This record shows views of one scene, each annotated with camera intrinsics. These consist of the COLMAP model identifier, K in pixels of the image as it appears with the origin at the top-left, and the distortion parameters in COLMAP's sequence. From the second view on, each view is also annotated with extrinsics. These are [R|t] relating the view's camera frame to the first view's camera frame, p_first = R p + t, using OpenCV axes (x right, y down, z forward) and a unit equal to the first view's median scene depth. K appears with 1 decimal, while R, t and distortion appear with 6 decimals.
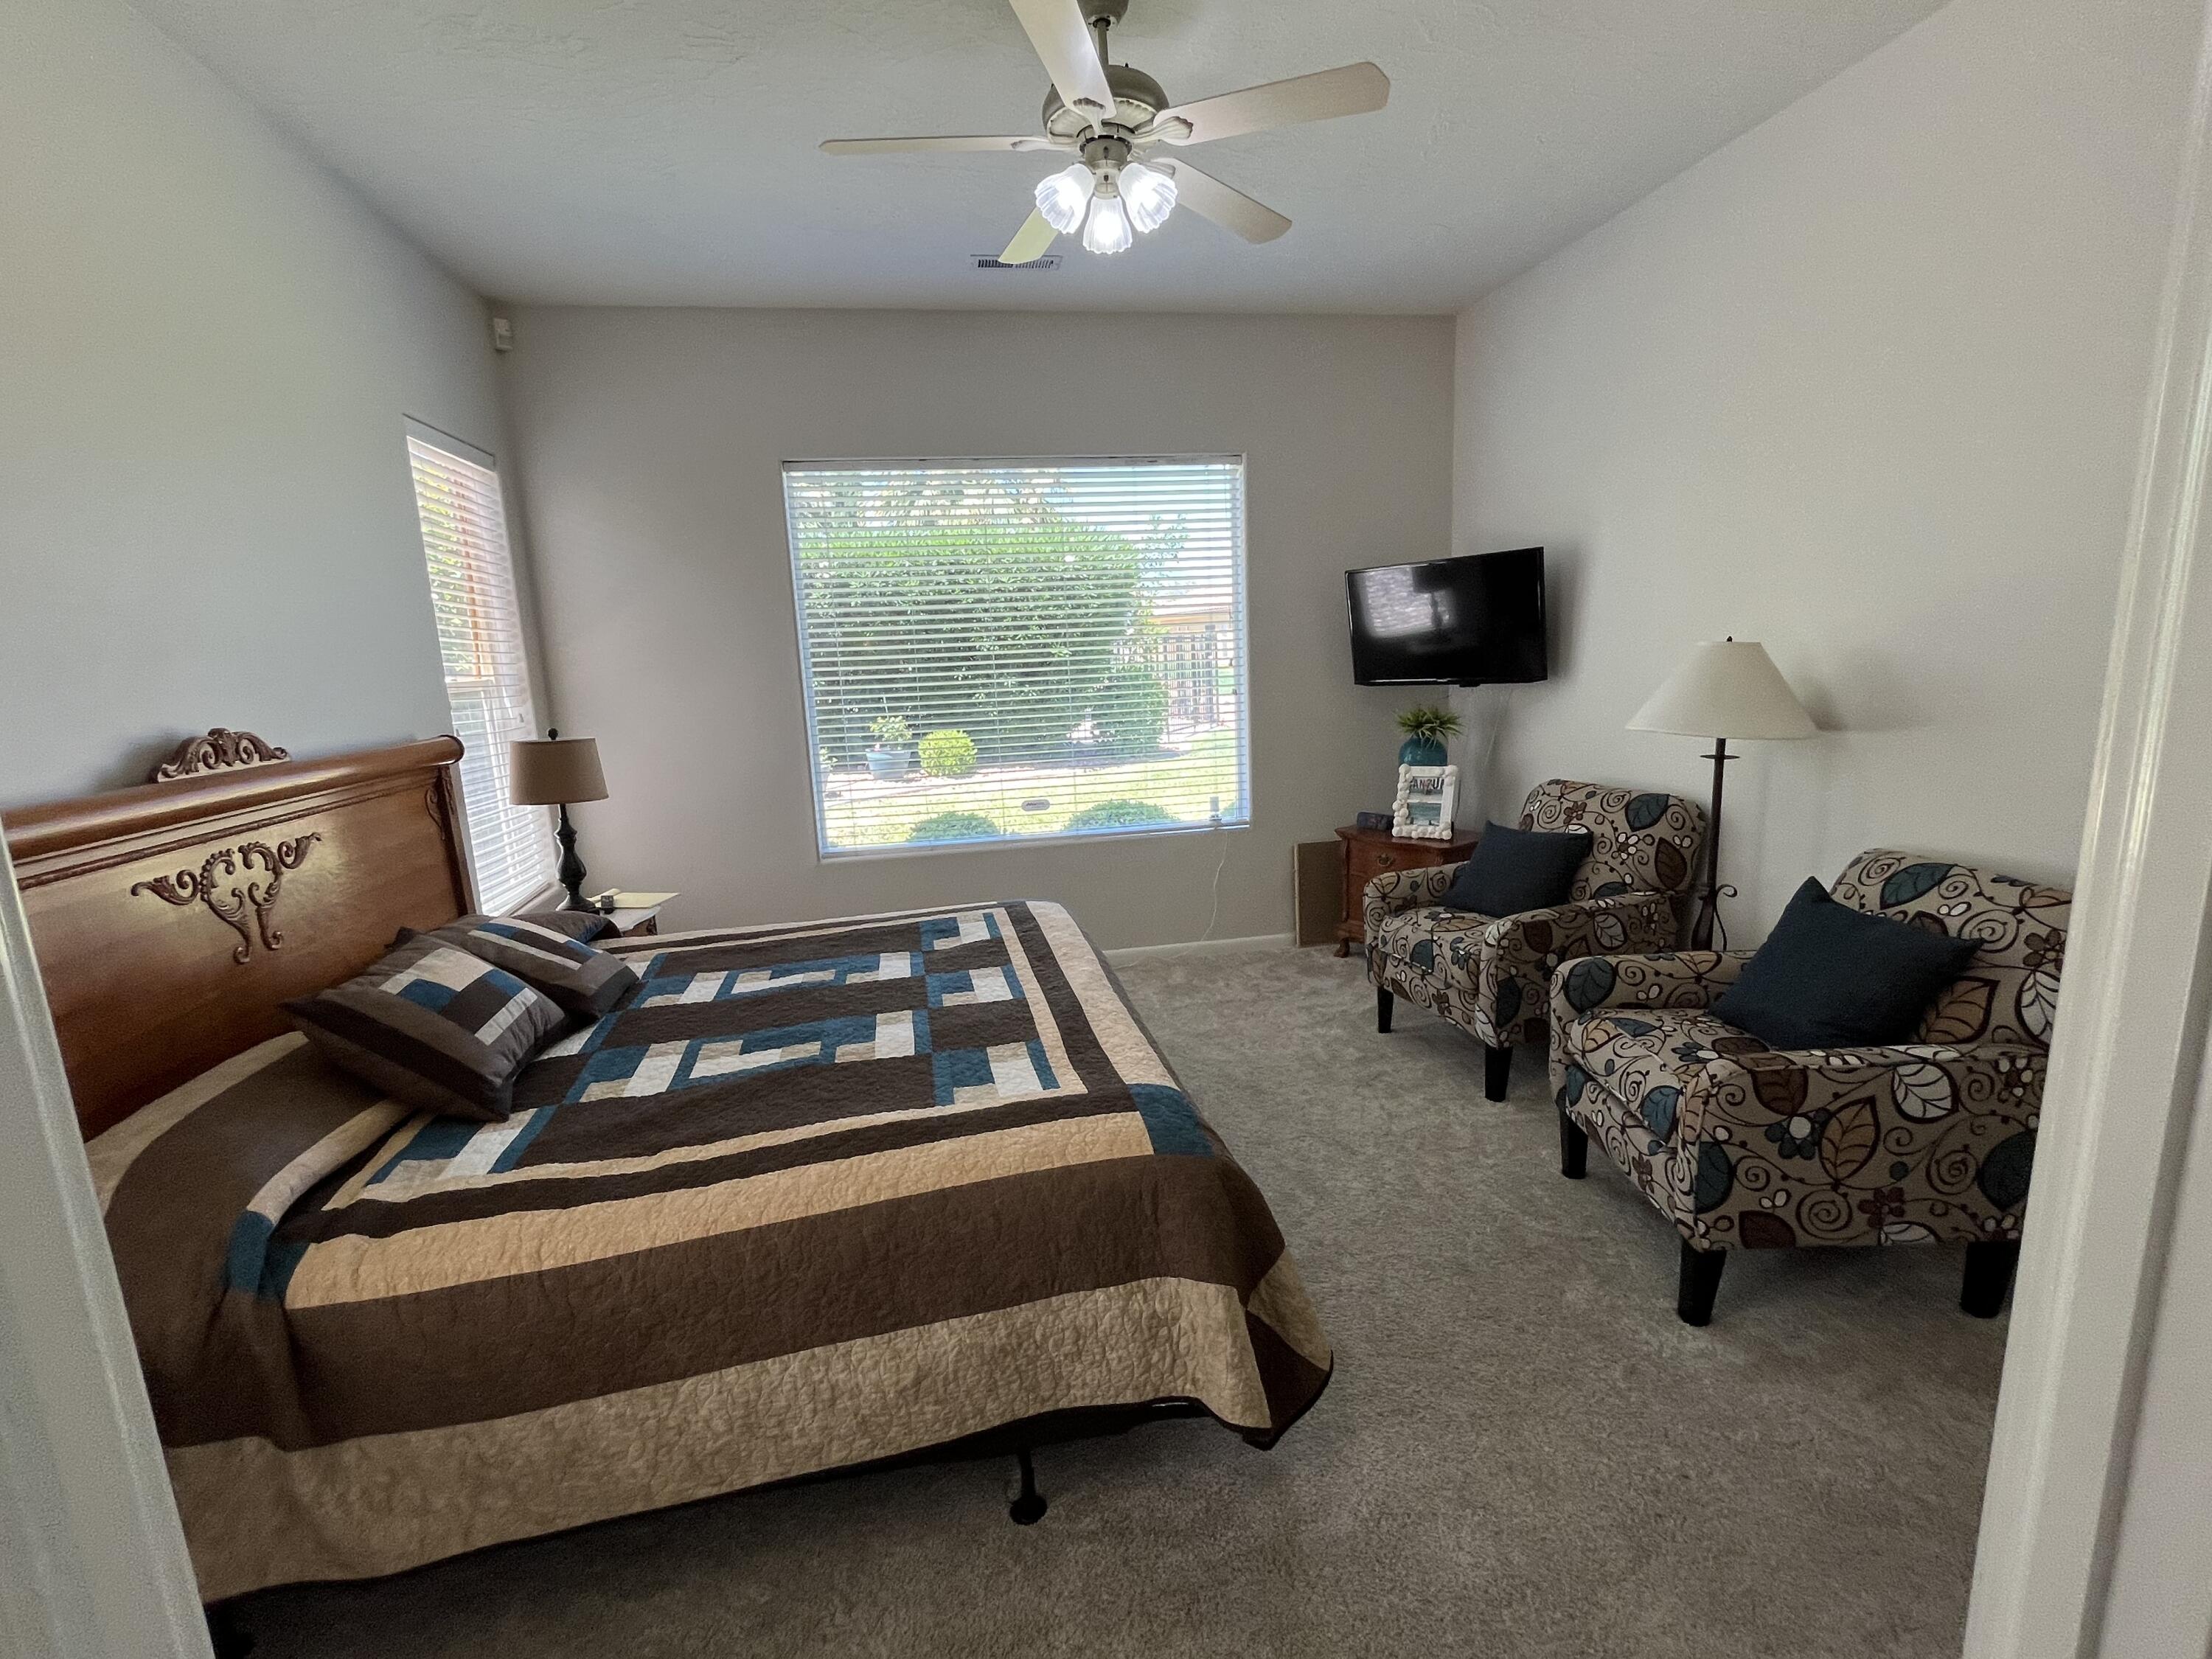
lens RADIAL K [[970.4, 0, 1106.0], [0, 970.4, 829.5], [0, 0, 1]] dist [-0.001634, -0.000031]
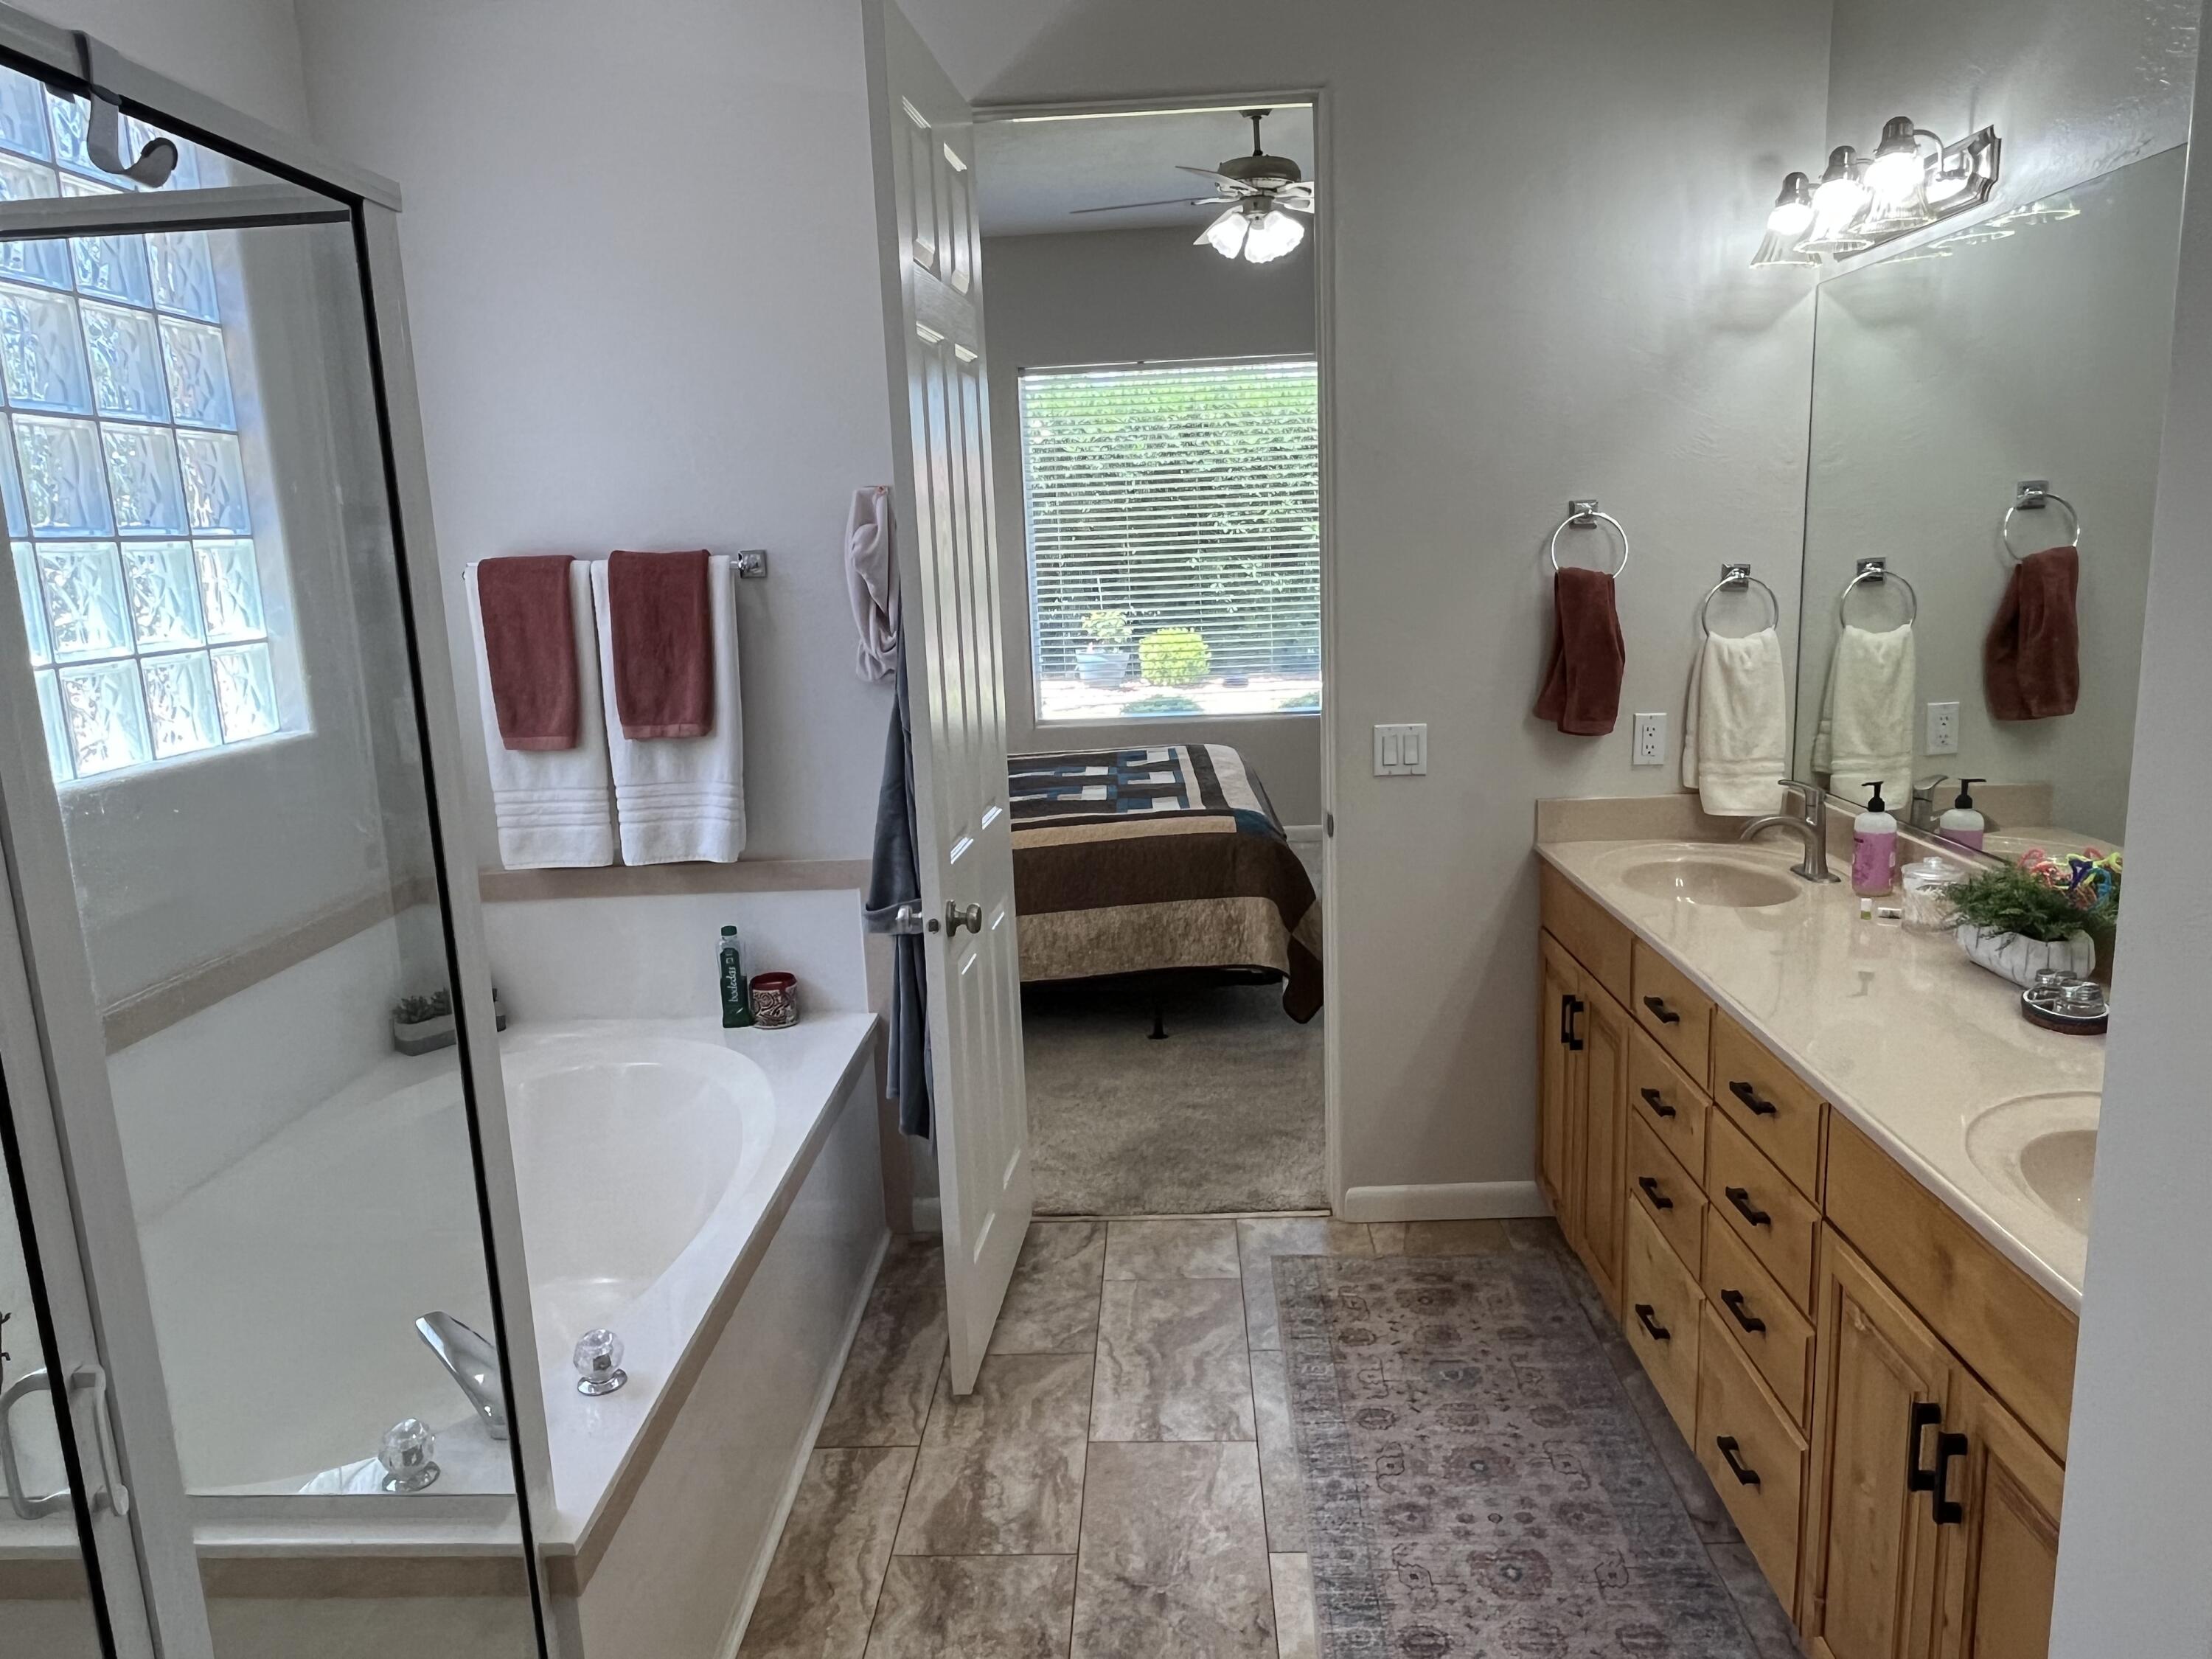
lens RADIAL K [[1498.6, 0, 1106.0], [0, 1498.6, 829.5], [0, 0, 1]] dist [0.004007, -0.002603]
pose [[0.975671, 0.043869, -0.214804, 0.248126], [-0.039790, 0.998937, 0.023275, 0.172085], [0.215597, -0.014162, 0.976380, -1.043525]]
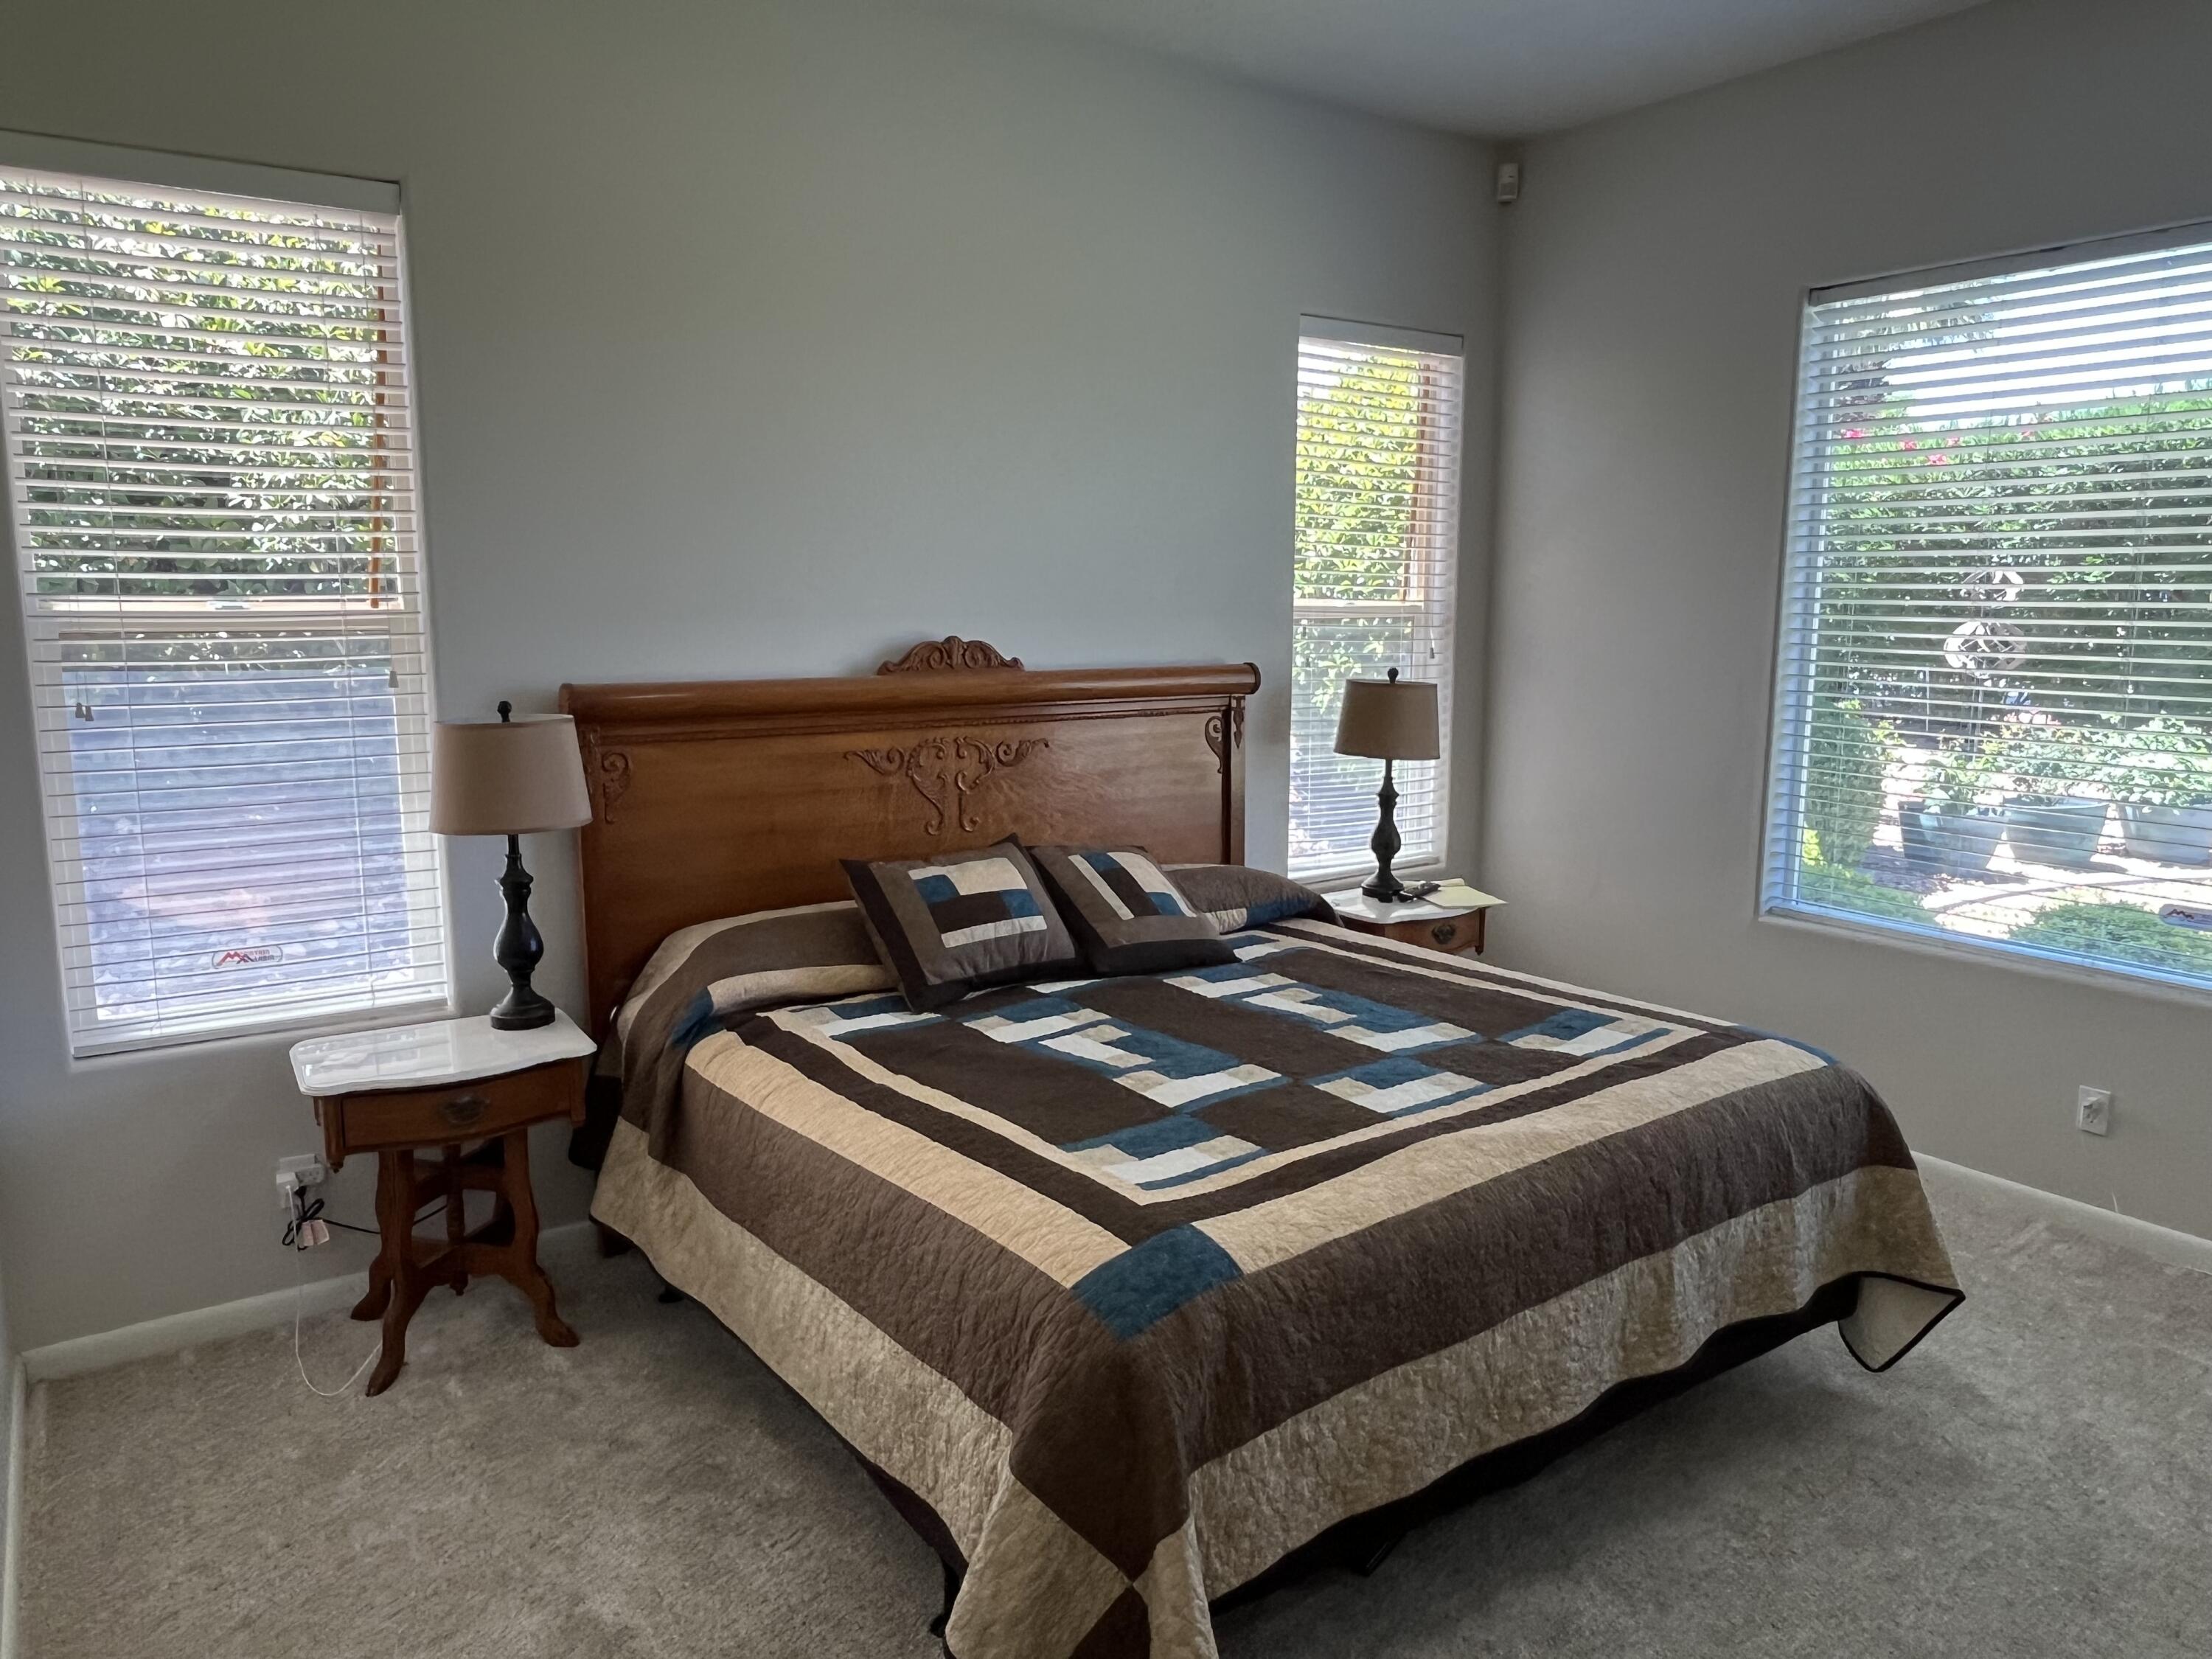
lens RADIAL K [[1498.6, 0, 1106.0], [0, 1498.6, 829.5], [0, 0, 1]] dist [0.004007, -0.002603]
pose [[0.413525, 0.185905, -0.891312, 0.618805], [-0.186059, 0.975530, 0.117148, -0.091928], [0.891279, 0.117393, 0.437996, 0.287445]]
